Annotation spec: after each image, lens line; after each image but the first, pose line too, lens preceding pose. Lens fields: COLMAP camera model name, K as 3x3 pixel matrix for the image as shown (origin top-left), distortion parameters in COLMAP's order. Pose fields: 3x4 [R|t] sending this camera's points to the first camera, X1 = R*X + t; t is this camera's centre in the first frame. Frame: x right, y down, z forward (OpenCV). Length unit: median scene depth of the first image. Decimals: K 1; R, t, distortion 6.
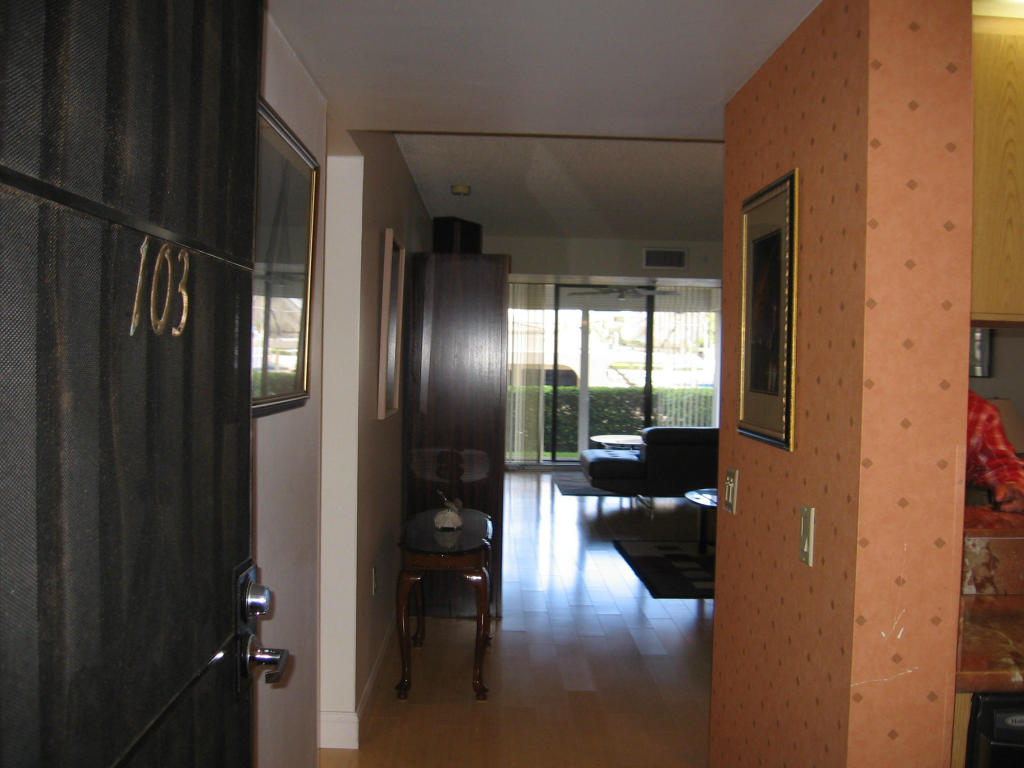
lens RADIAL K [[1060.3, 0, 512.9], [0, 1060.3, 381.0], [0, 0, 1]] dist [-0.112366, 0.000000]
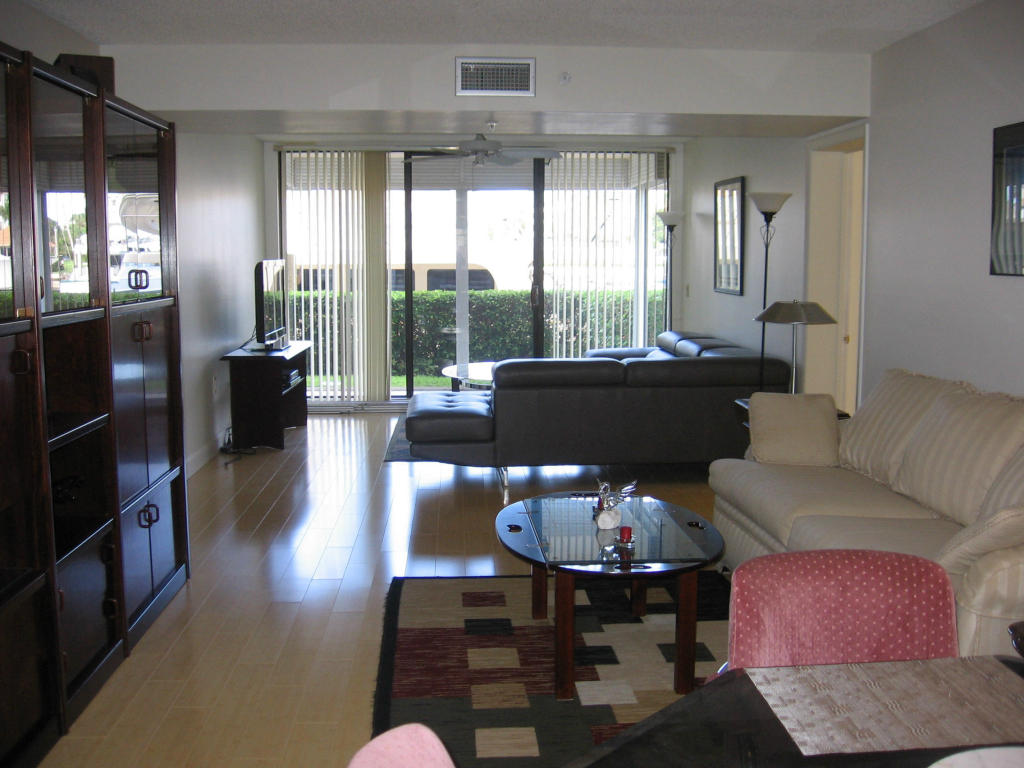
lens RADIAL K [[1060.3, 0, 514.5], [0, 1060.3, 390.0], [0, 0, 1]] dist [-0.112366, 0.000000]
pose [[0.999248, -0.025634, 0.029076, 0.105000], [0.022568, 0.994602, 0.101283, -0.001869], [-0.031515, -0.100551, 0.994433, 0.318858]]
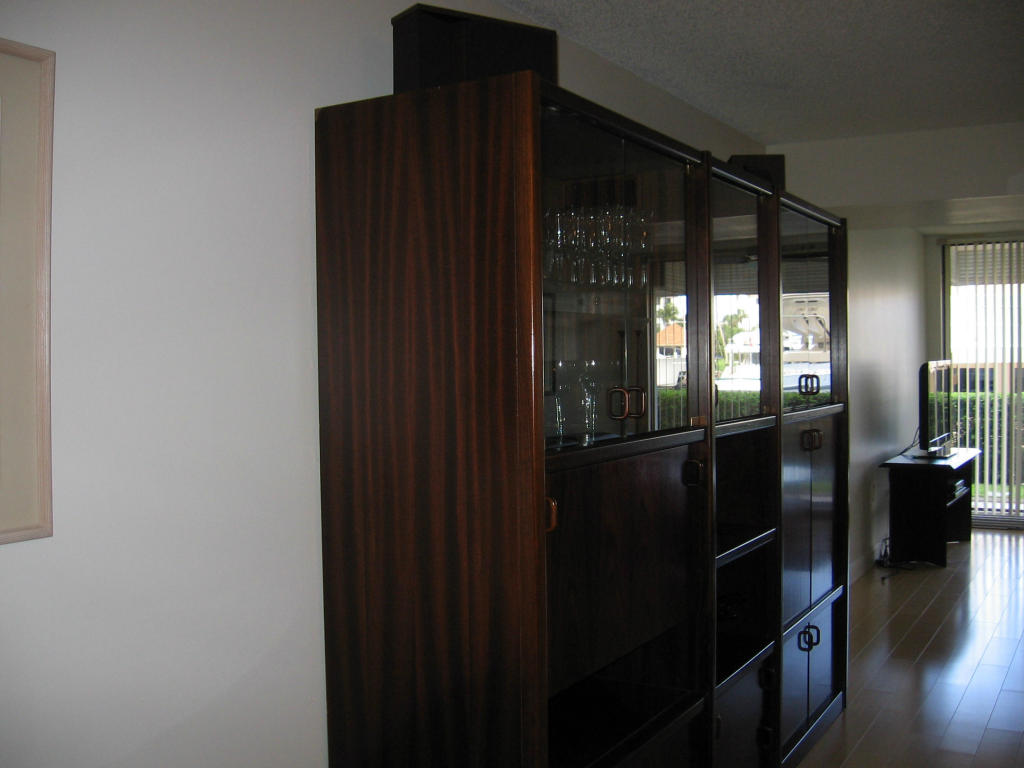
lens RADIAL K [[1060.3, 0, 512.5], [0, 1060.3, 380.0], [0, 0, 1]] dist [-0.112366, 0.000000]
pose [[0.844003, -0.024877, -0.535761, 0.089895], [0.020428, 0.999690, -0.014238, -0.004713], [0.535949, 0.001072, 0.844250, 0.342368]]
